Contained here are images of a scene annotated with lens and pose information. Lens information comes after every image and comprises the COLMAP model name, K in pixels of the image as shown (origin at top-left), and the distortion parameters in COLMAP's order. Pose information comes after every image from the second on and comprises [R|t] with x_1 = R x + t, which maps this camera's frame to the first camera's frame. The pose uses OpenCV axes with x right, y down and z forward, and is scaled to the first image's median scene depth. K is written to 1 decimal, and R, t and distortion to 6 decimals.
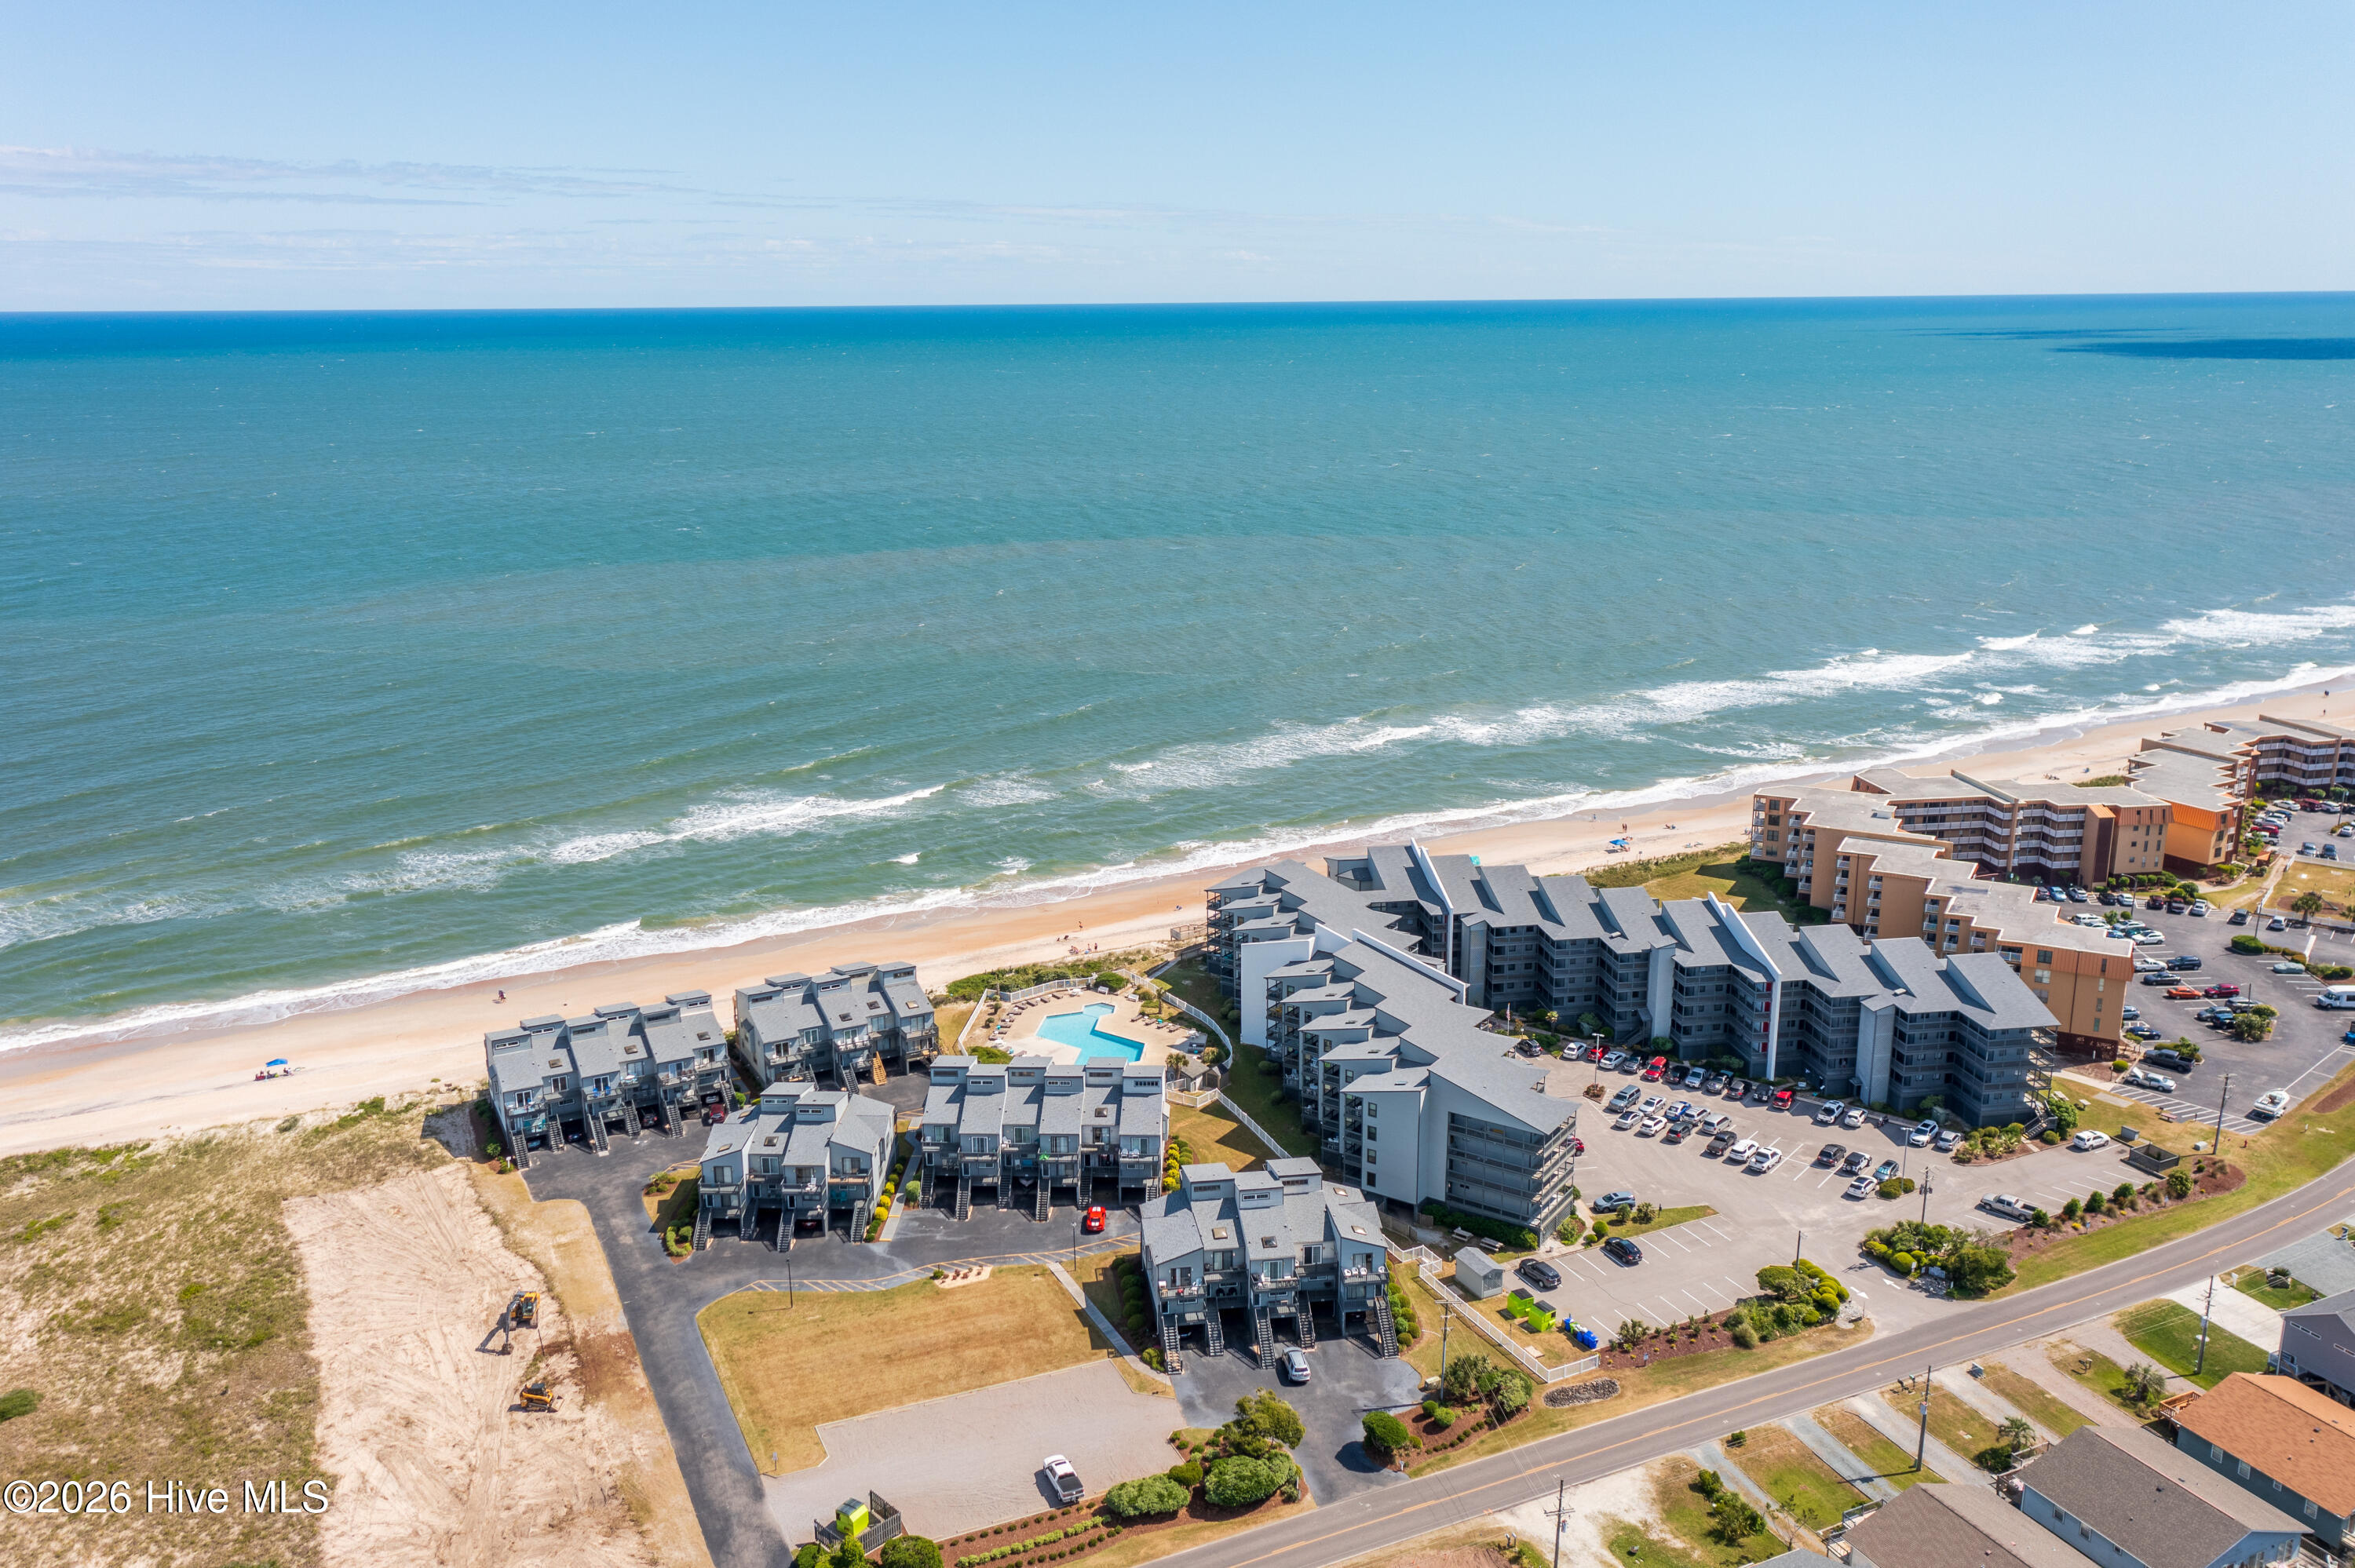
lens RADIAL K [[1870.0, 0, 1180.3], [0, 1870.0, 782.1], [0, 0, 1]] dist [0.006926, 0.015856]
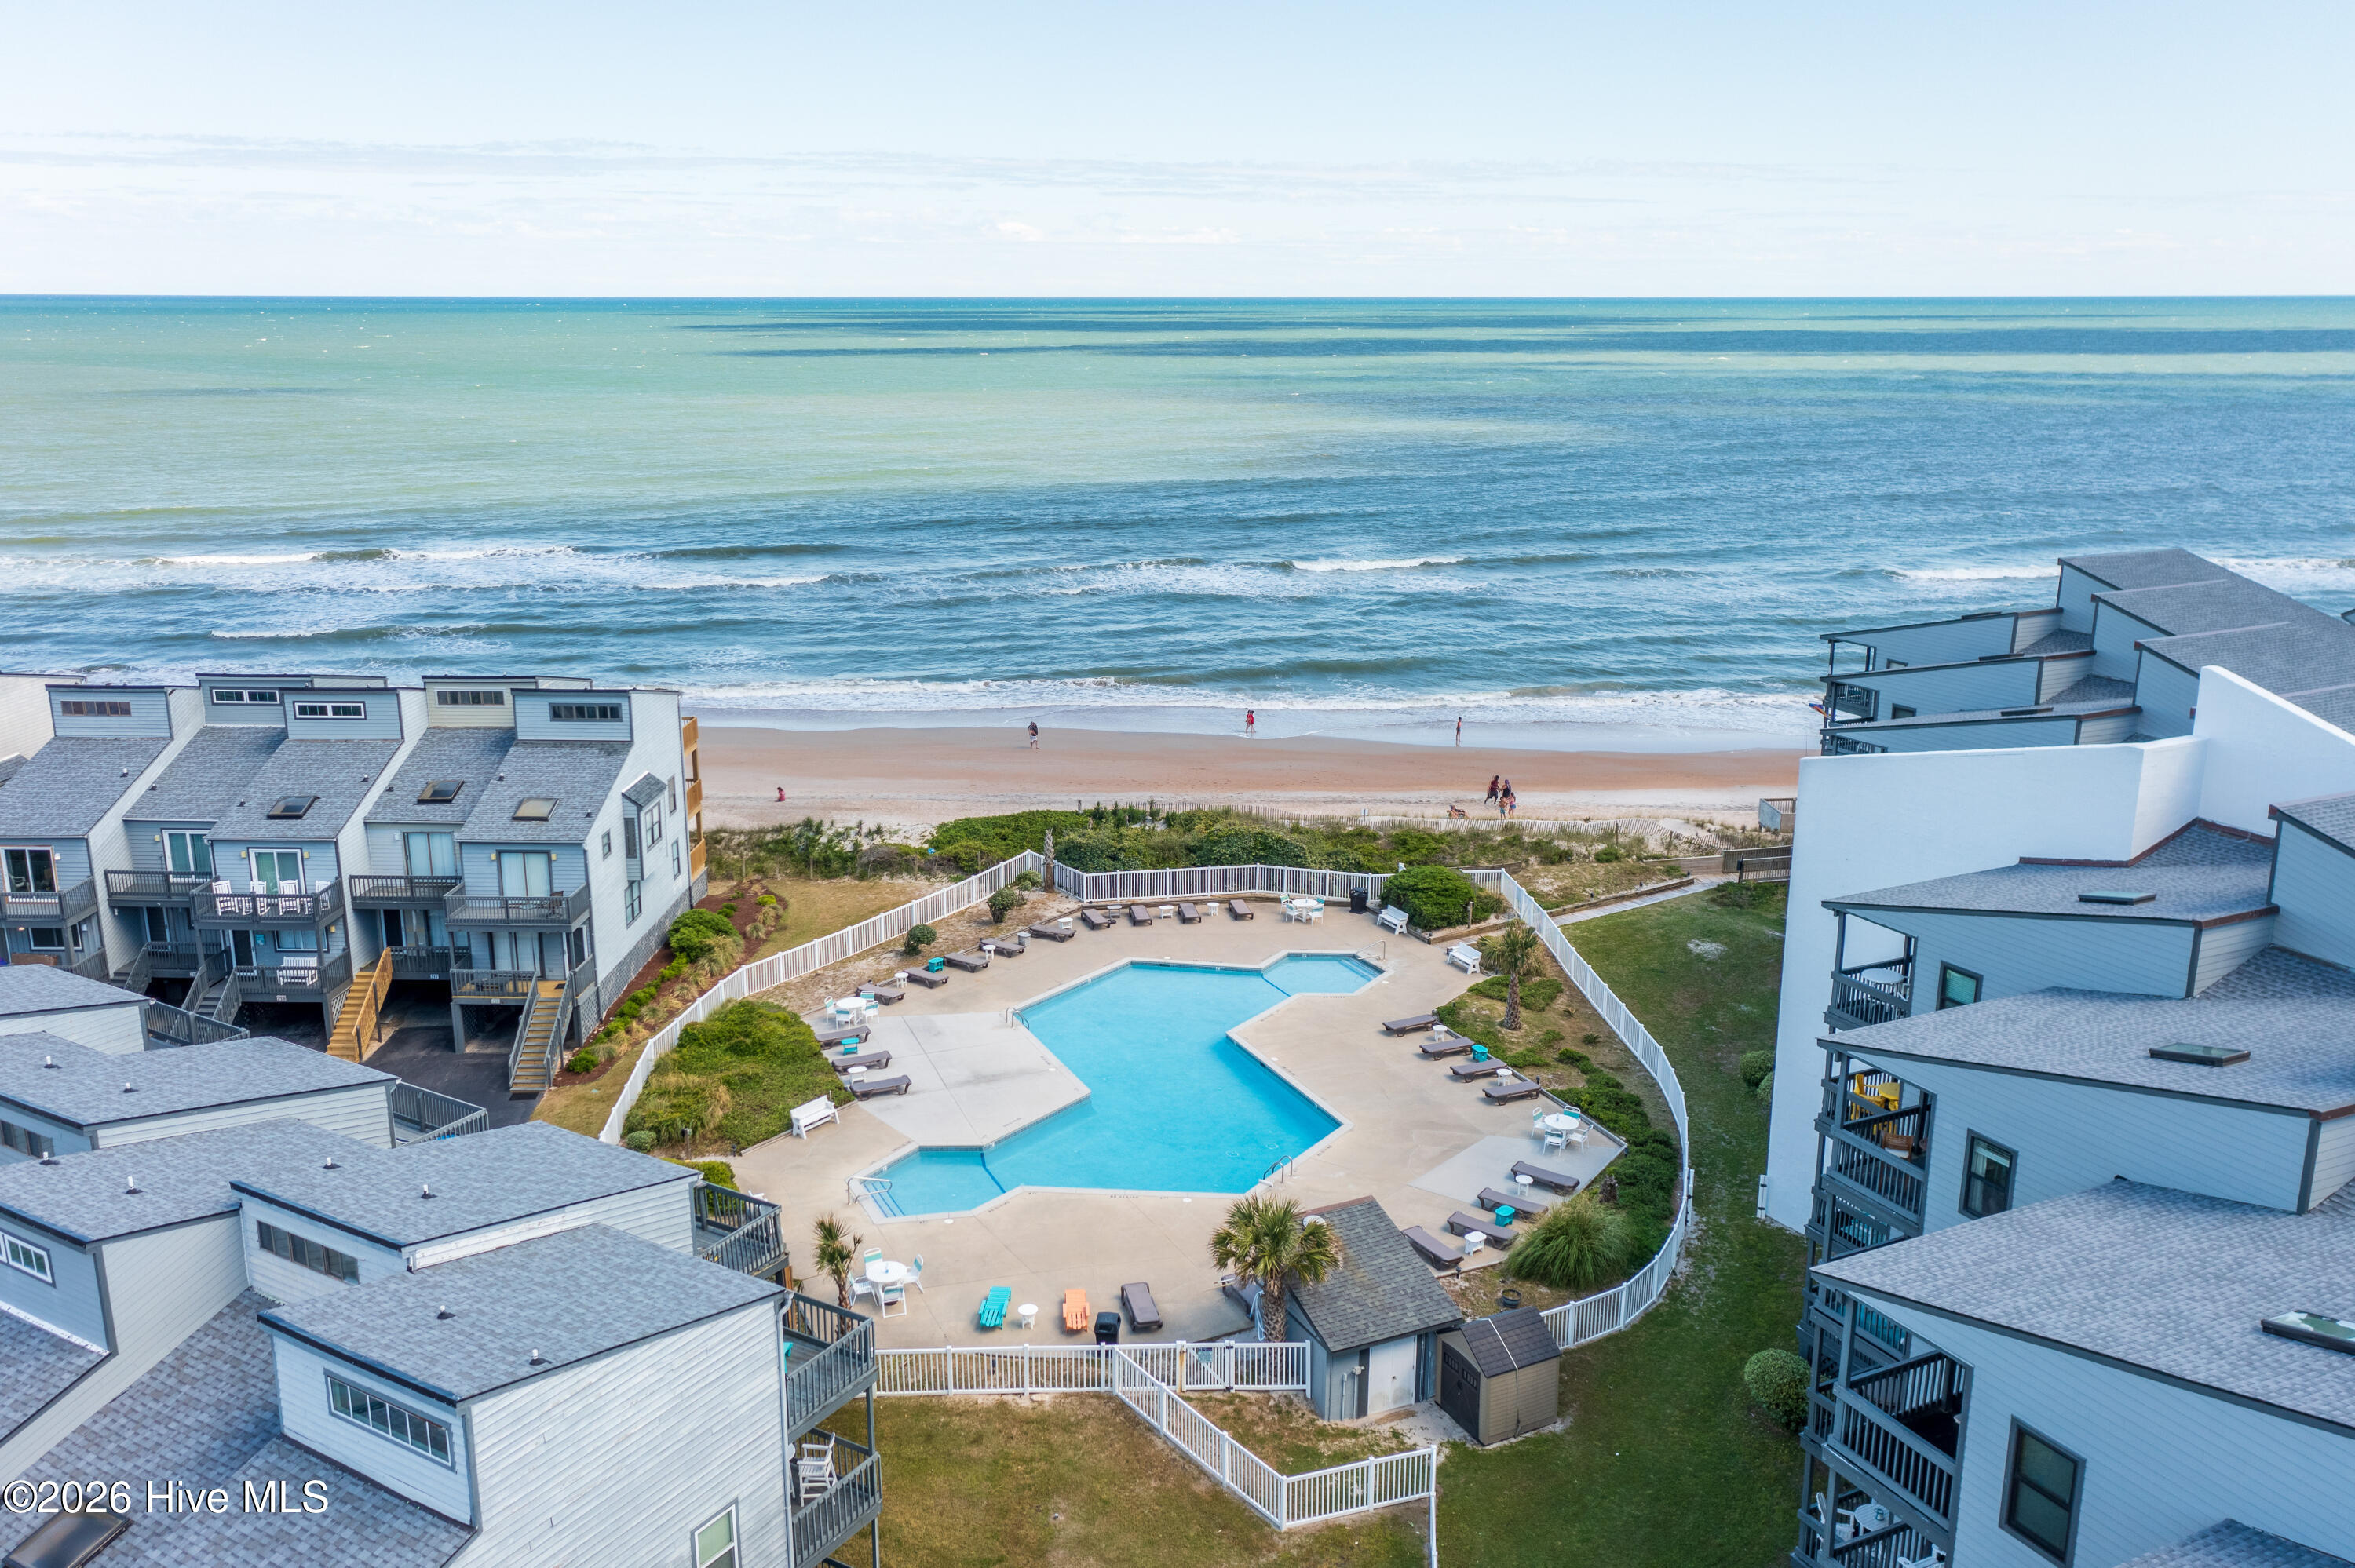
lens RADIAL K [[1917.9, 0, 1181.0], [0, 1917.9, 759.0], [0, 0, 1]] dist [0.010419, 0.011696]
pose [[0.874811, 0.127362, -0.467423, 0.080908], [-0.133336, 0.990860, 0.020441, 0.101835], [0.465755, 0.044442, 0.883797, 0.863156]]
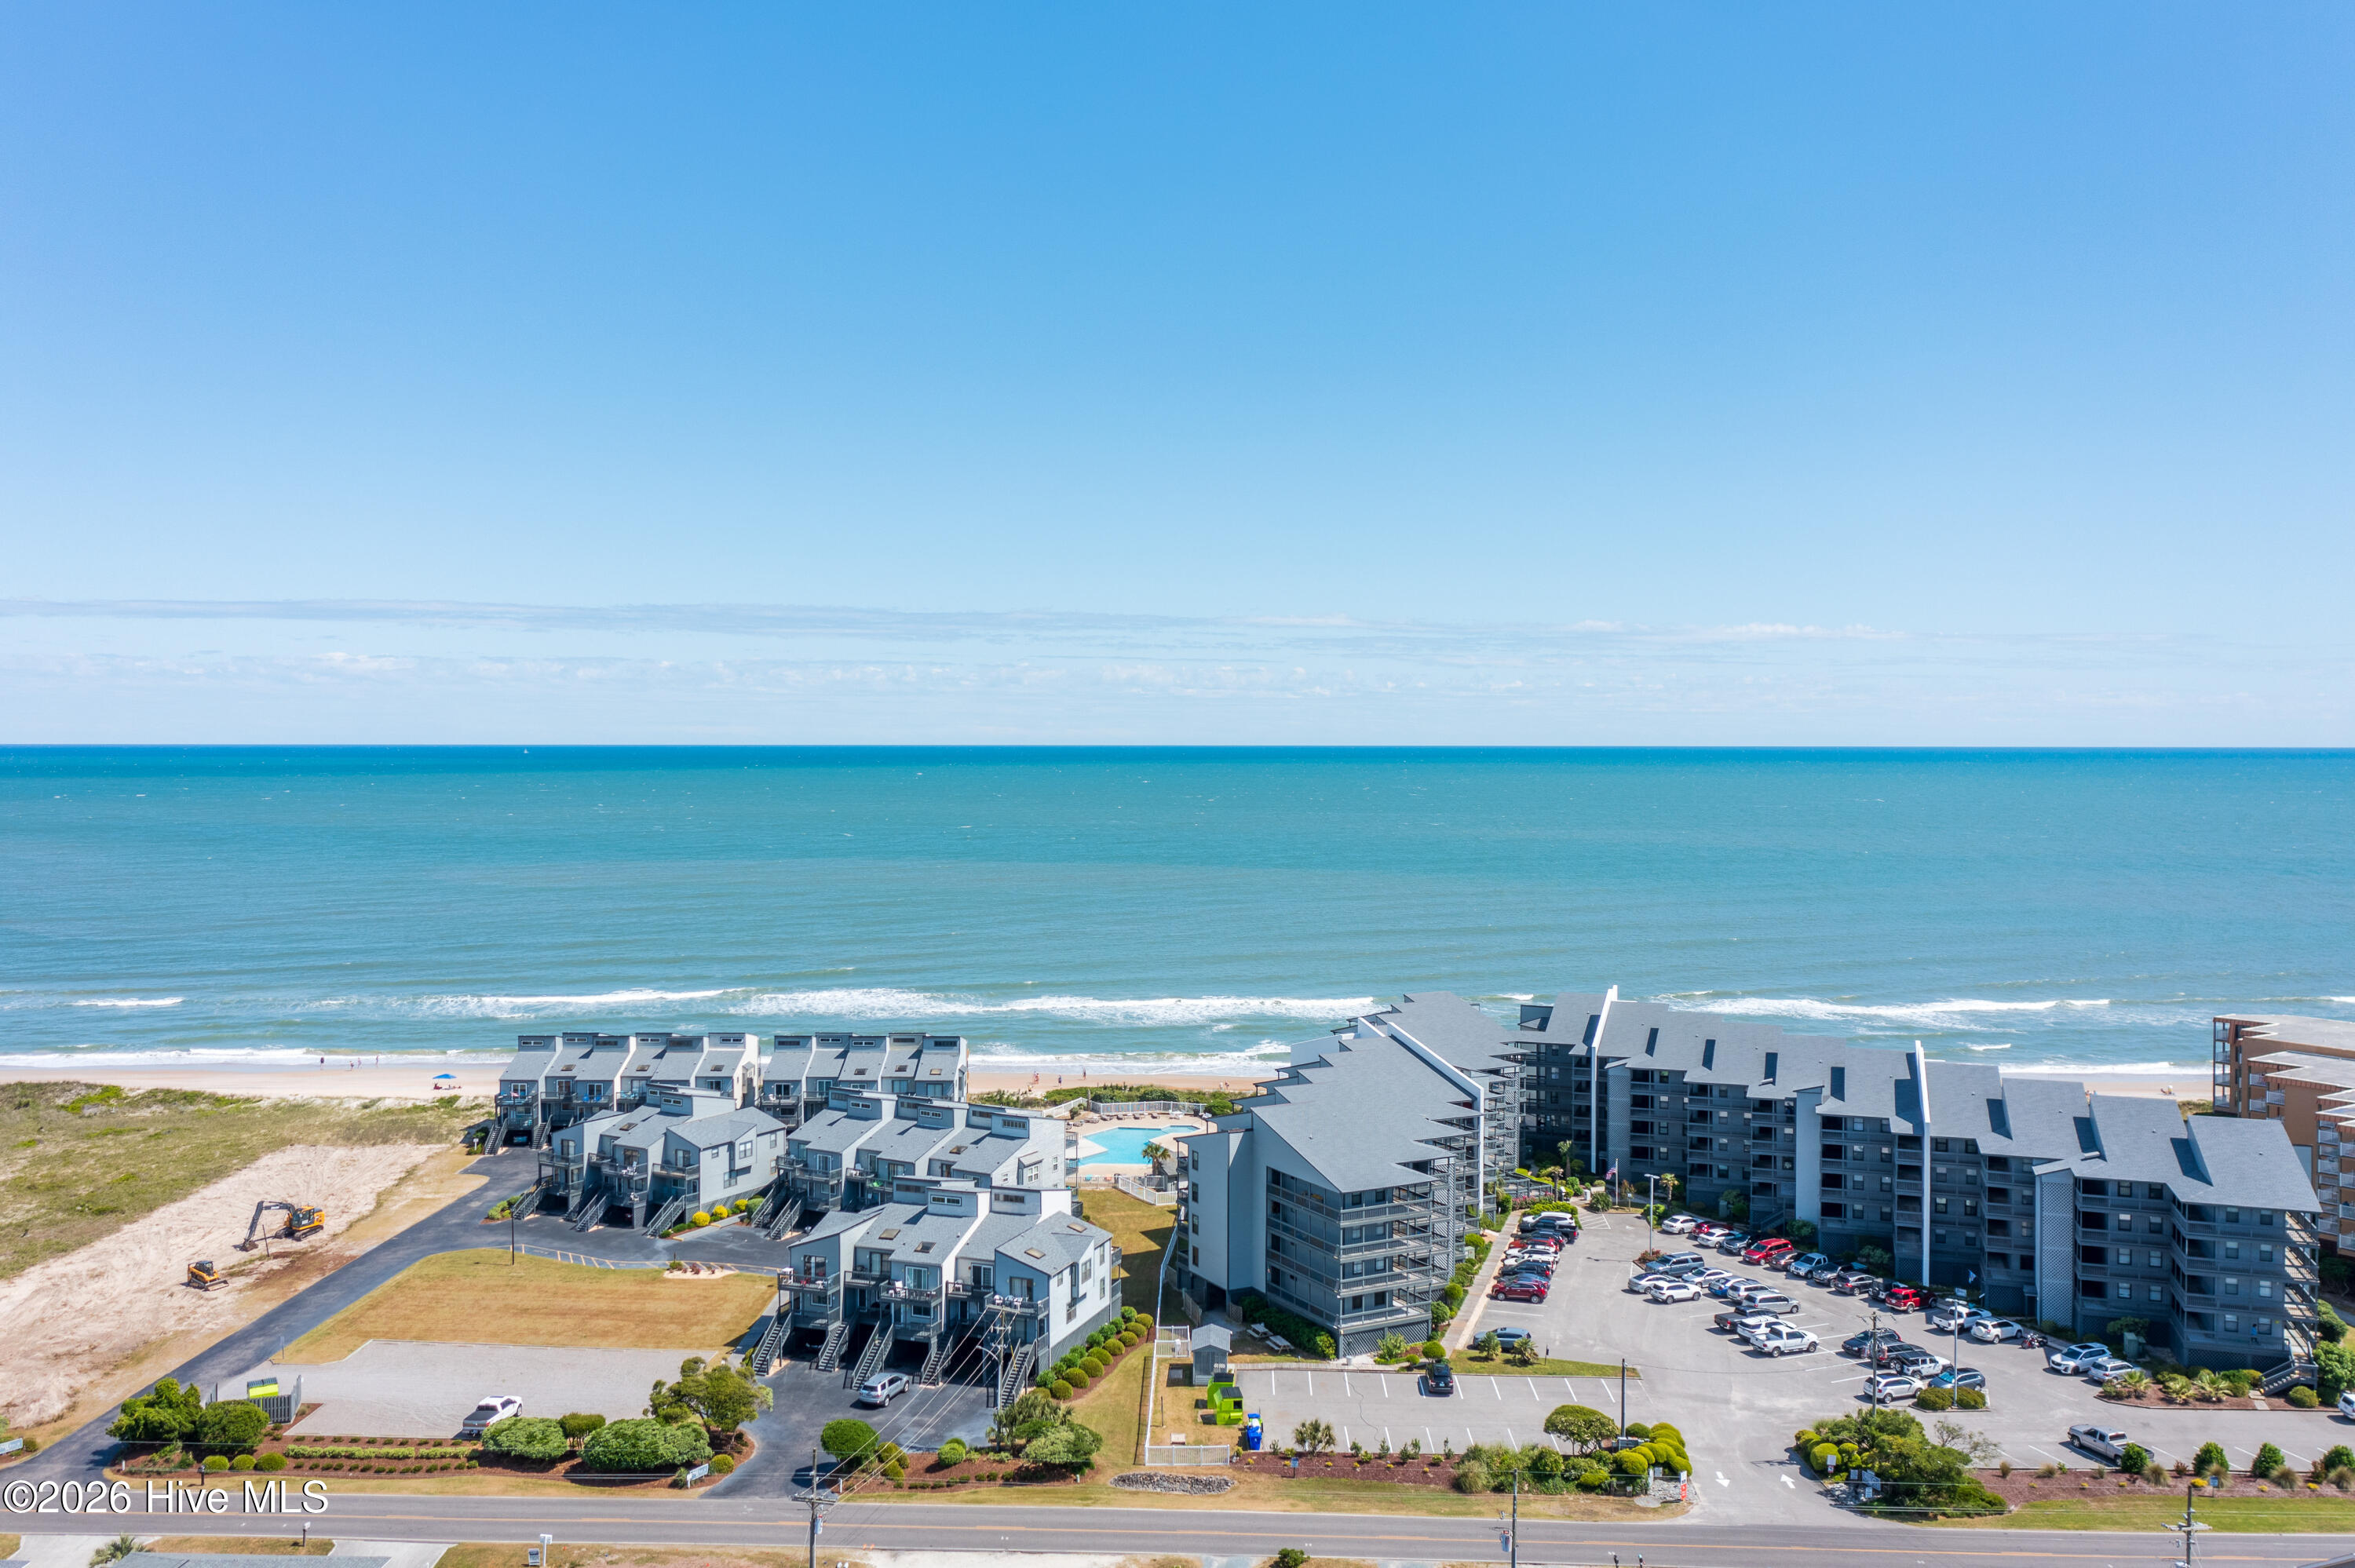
lens RADIAL K [[1882.6, 0, 1182.9], [0, 1882.6, 785.3], [0, 0, 1]] dist [0.006599, 0.013827]
pose [[0.886205, 0.020932, -0.462819, 0.419321], [-0.124533, 0.972975, -0.194450, 0.160112], [0.446241, 0.229959, 0.864863, 0.249566]]
